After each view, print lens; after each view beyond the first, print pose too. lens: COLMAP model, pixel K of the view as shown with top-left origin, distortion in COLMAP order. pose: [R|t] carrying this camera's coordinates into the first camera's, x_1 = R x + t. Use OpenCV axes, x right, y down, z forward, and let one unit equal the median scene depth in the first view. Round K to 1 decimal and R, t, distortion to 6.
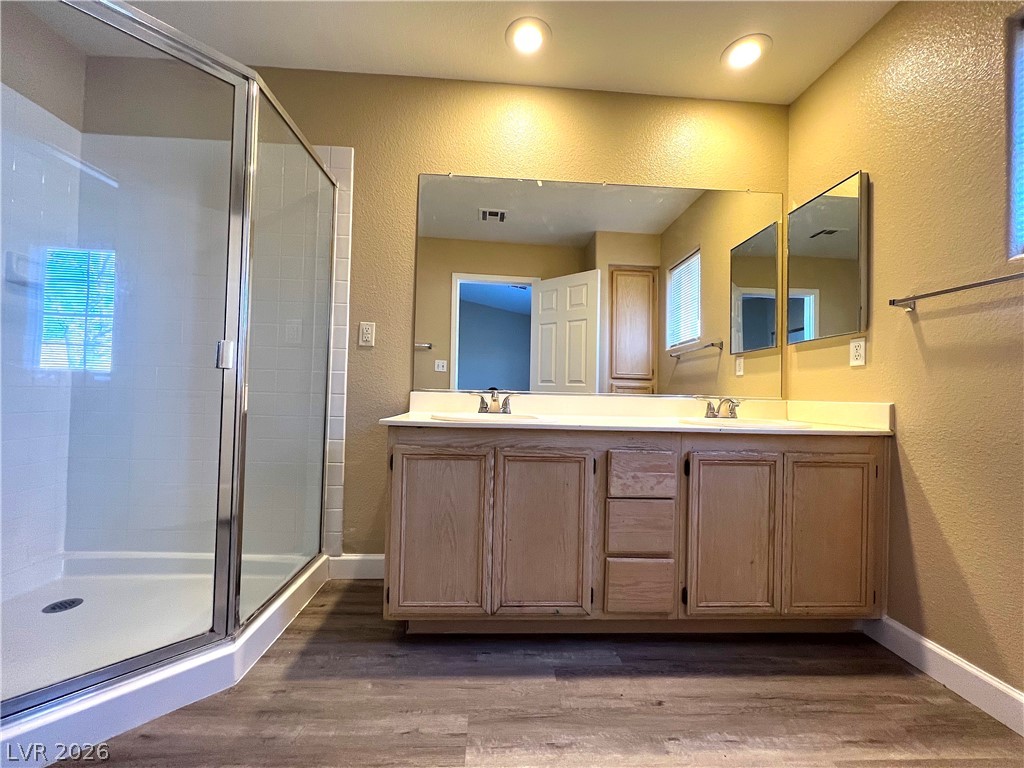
lens RADIAL K [[411.3, 0, 514.2], [0, 411.3, 382.1], [0, 0, 1]] dist [-0.001547, 0.001307]
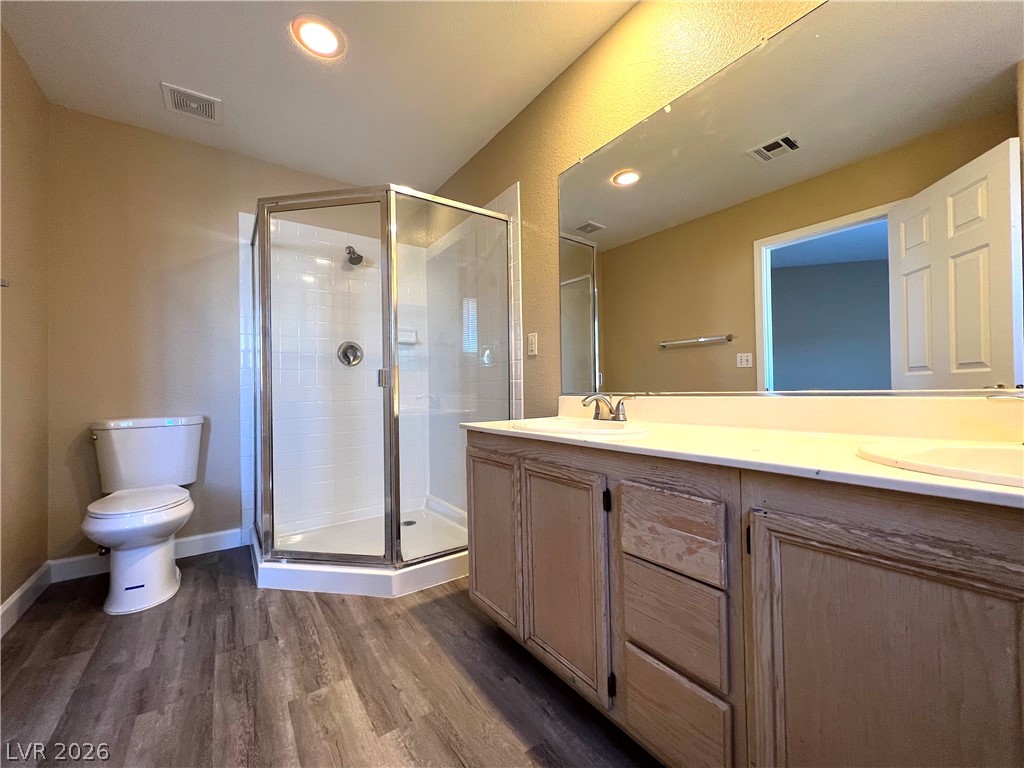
lens RADIAL K [[411.3, 0, 517.9], [0, 411.3, 386.2], [0, 0, 1]] dist [-0.001547, 0.001307]
pose [[0.532117, -0.045565, -0.845444, 0.704573], [0.050620, 0.998477, -0.021953, 0.018867], [0.845156, -0.031115, 0.533613, 0.500388]]
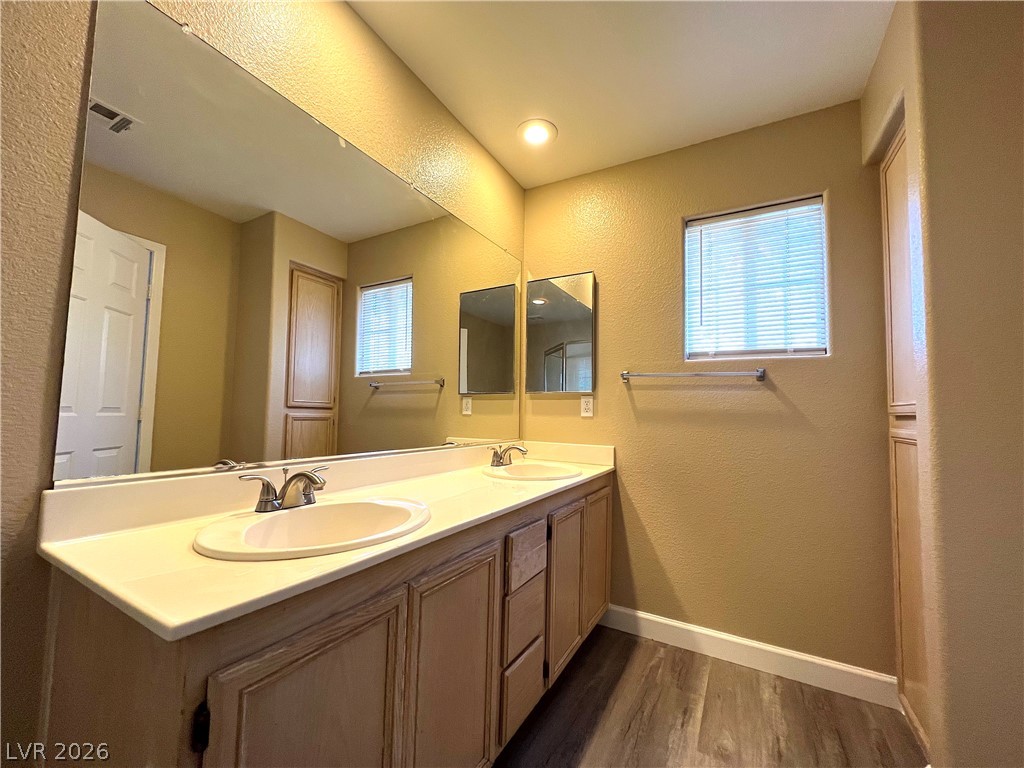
lens RADIAL K [[411.3, 0, 520.6], [0, 411.3, 382.8], [0, 0, 1]] dist [-0.001547, 0.001307]
pose [[0.537881, 0.048858, 0.841604, -0.449946], [-0.033686, 0.998767, -0.036453, -0.106785], [-0.842348, -0.008743, 0.538863, 0.539440]]
